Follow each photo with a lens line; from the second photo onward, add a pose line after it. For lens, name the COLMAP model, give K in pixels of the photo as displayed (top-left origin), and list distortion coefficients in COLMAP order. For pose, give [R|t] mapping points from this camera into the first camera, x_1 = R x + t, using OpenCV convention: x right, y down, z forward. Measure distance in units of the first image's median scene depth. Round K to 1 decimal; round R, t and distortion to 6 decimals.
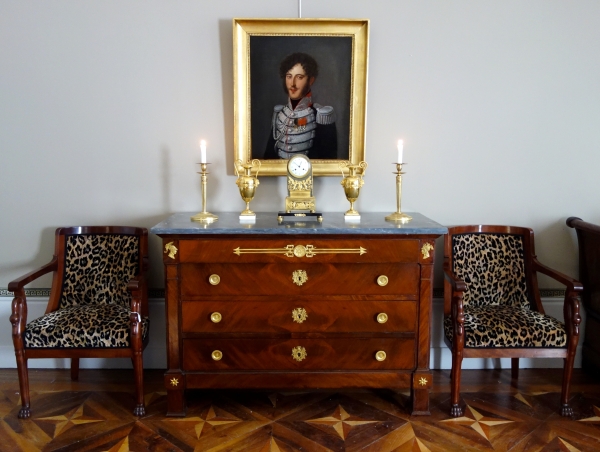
lens RADIAL K [[554.2, 0, 300.2], [0, 554.2, 241.9], [0, 0, 1]] dist [-0.012449, 0.000000]
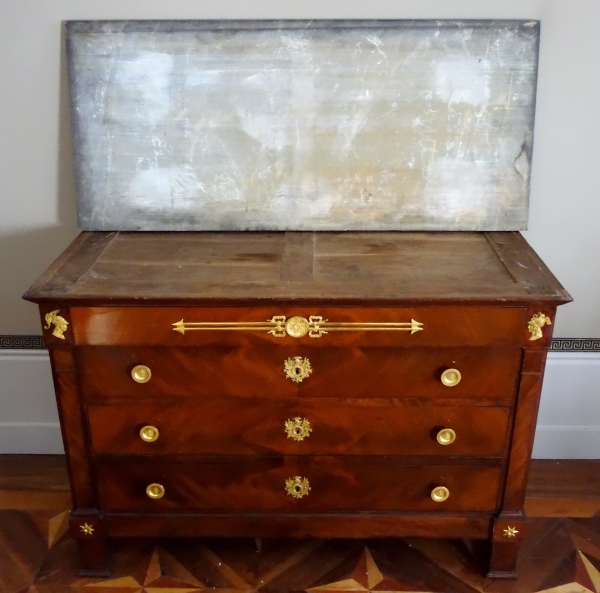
lens RADIAL K [[702.2, 0, 302.4], [0, 702.2, 299.4], [0, 0, 1]] dist [-0.015990, 0.000000]
pose [[0.999686, 0.004333, -0.024681, 0.020262], [0.001956, 0.968438, 0.249247, -0.171996], [0.024982, -0.249217, 0.968125, 0.347118]]
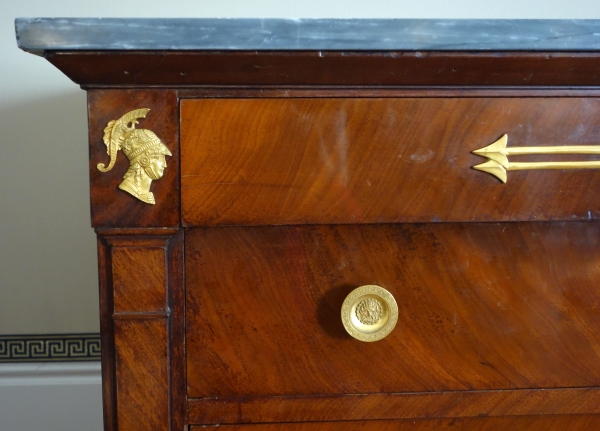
lens RADIAL K [[668.8, 0, 296.8], [0, 668.8, 217.0], [0, 0, 1]] dist [-0.013580, 0.000000]
pose [[0.998935, -0.012932, 0.044287, -0.185626], [0.014172, 0.999513, -0.027807, 0.040691], [-0.043906, 0.028405, 0.998632, 0.760342]]
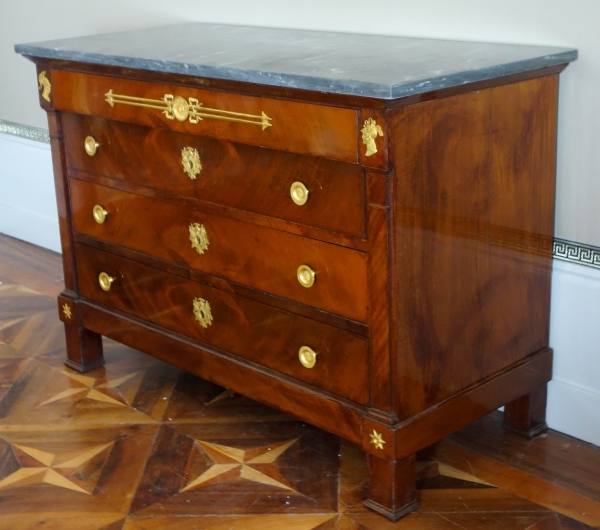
lens RADIAL K [[1087.3, 0, 302.7], [0, 1087.3, 261.0], [0, 0, 1]] dist [0.021053, 0.000000]
pose [[0.685349, 0.193484, -0.702040, 0.765321], [-0.077841, 0.977998, 0.193548, -0.045928], [0.724042, -0.078001, 0.685331, 0.390387]]
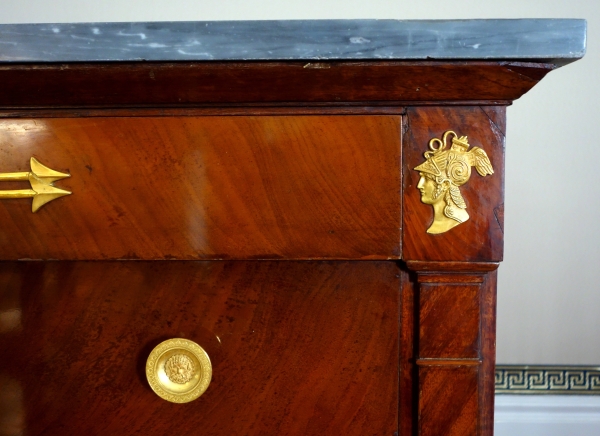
lens RADIAL K [[665.0, 0, 316.0], [0, 665.0, 219.3], [0, 0, 1]] dist [-0.032308, 0.000000]
pose [[0.999309, -0.002391, -0.037099, 0.193053], [0.000205, 0.998269, -0.058820, 0.036772], [0.037176, 0.058771, 0.997579, 0.793537]]
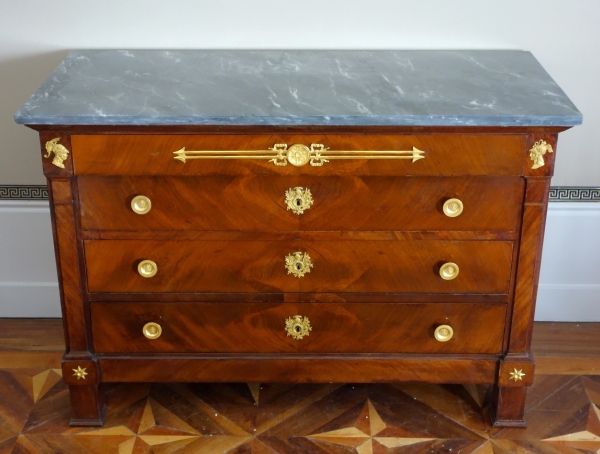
lens RADIAL K [[908.2, 0, 294.7], [0, 908.2, 213.8], [0, 0, 1]] dist [0.024462, 0.000000]
pose [[0.999742, 0.004448, -0.022285, 0.014831], [0.001524, 0.965332, 0.261022, -0.152345], [0.022674, -0.260988, 0.965076, 0.141680]]
